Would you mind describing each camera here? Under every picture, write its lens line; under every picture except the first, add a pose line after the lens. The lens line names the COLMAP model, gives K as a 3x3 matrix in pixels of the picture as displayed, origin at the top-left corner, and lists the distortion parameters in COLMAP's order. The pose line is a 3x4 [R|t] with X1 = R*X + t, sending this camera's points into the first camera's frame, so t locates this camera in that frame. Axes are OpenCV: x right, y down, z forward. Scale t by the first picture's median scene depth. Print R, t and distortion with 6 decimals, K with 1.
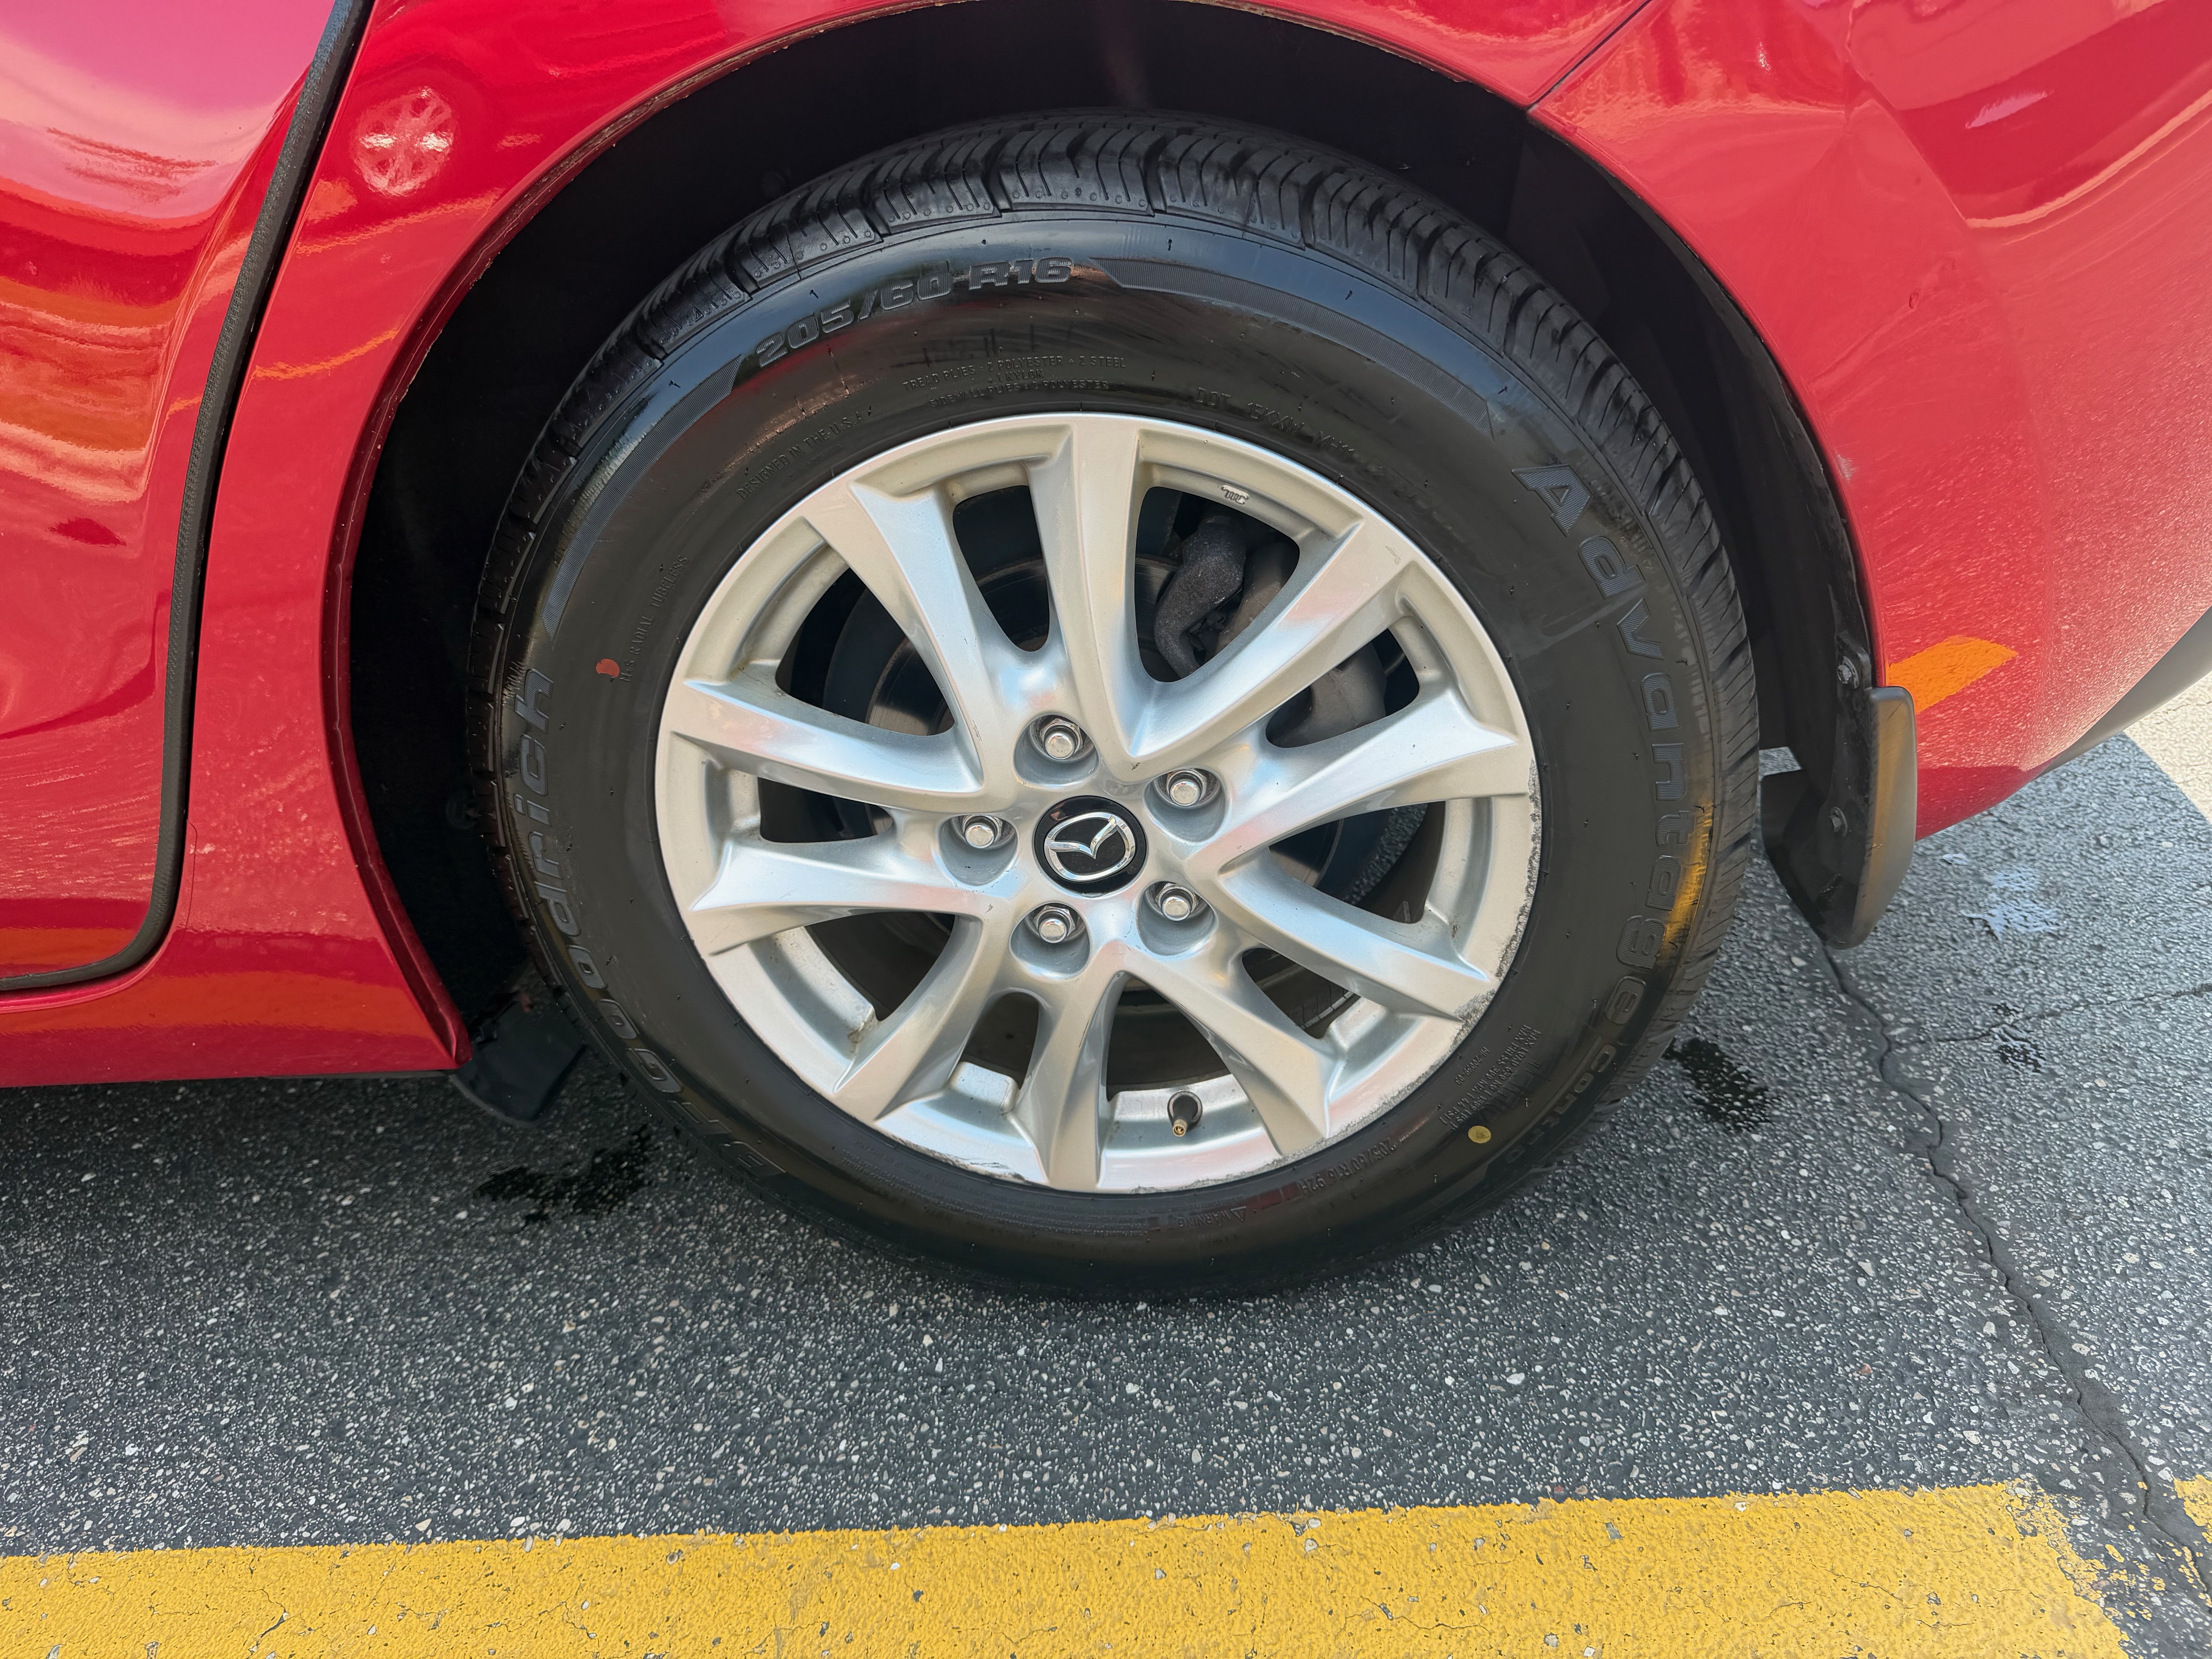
lens RADIAL K [[1639.4, 0, 1106.0], [0, 1639.4, 829.5], [0, 0, 1]] dist [0.101280, -0.119363]
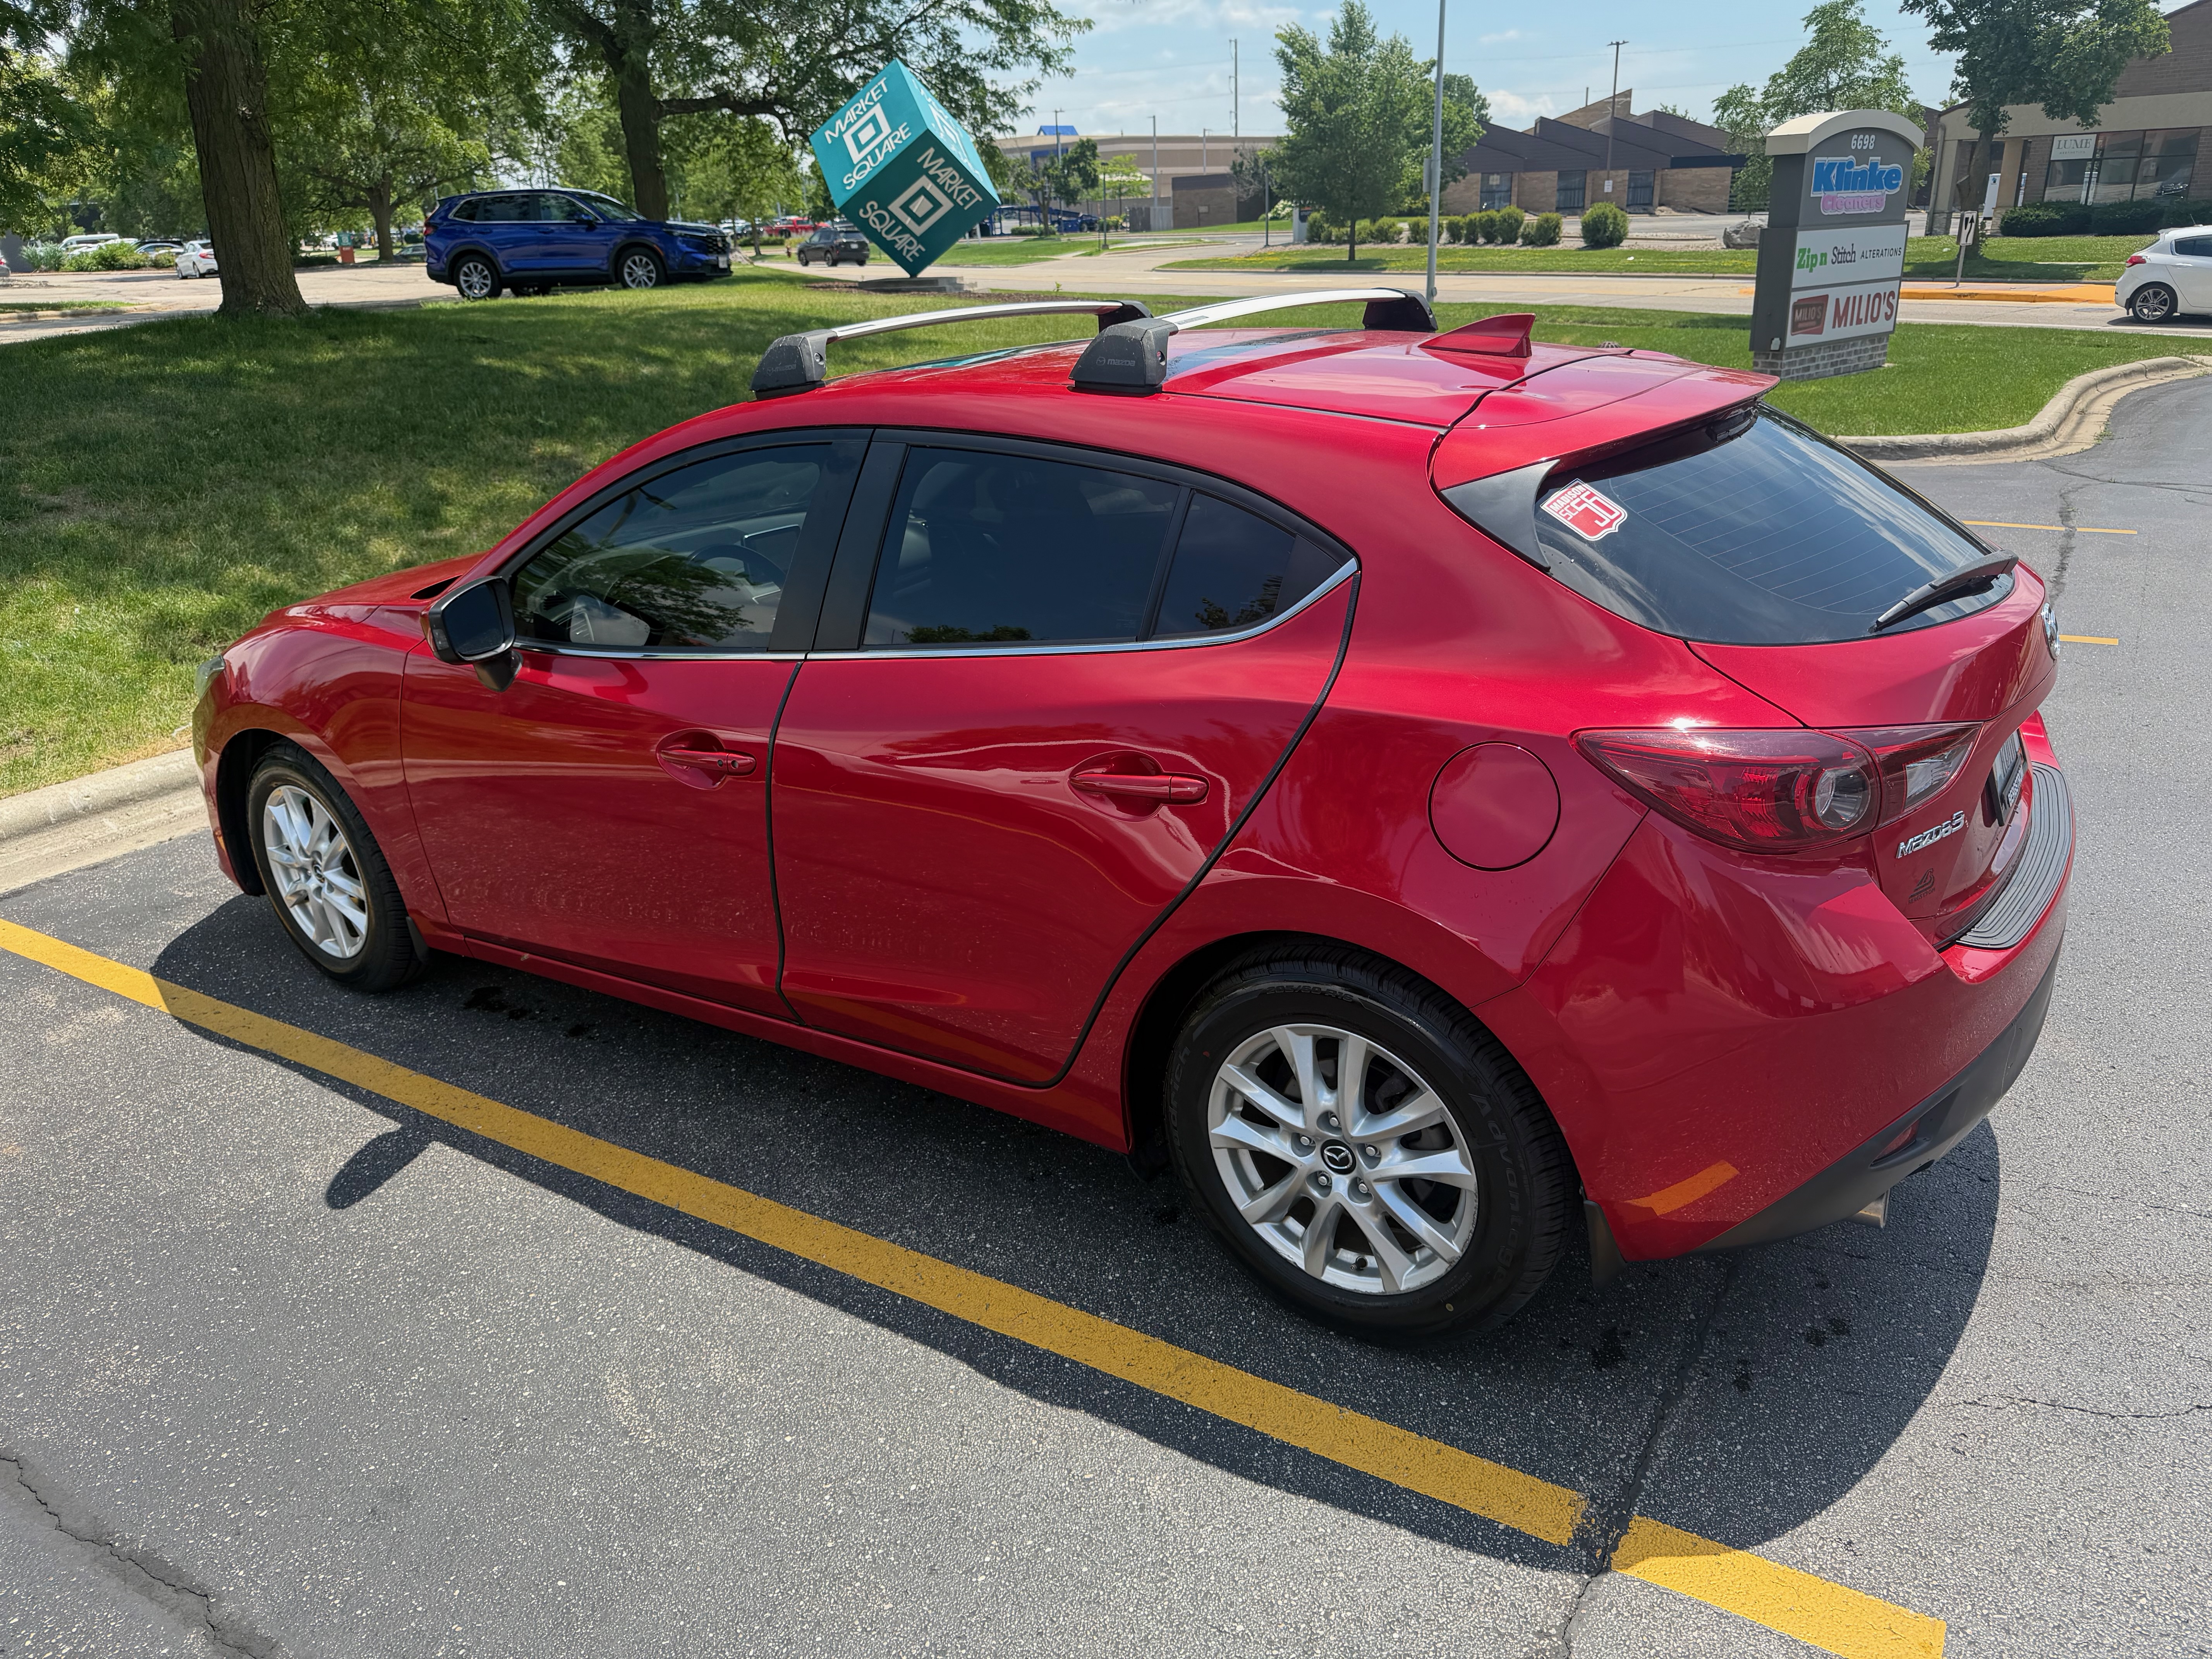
lens RADIAL K [[1639.4, 0, 1106.0], [0, 1639.4, 829.5], [0, 0, 1]] dist [0.101280, -0.119363]
pose [[0.875049, 0.255984, -0.410805, 0.662441], [-0.293398, 0.955534, -0.029543, -0.328371], [0.384975, 0.146381, 0.911244, -1.863745]]
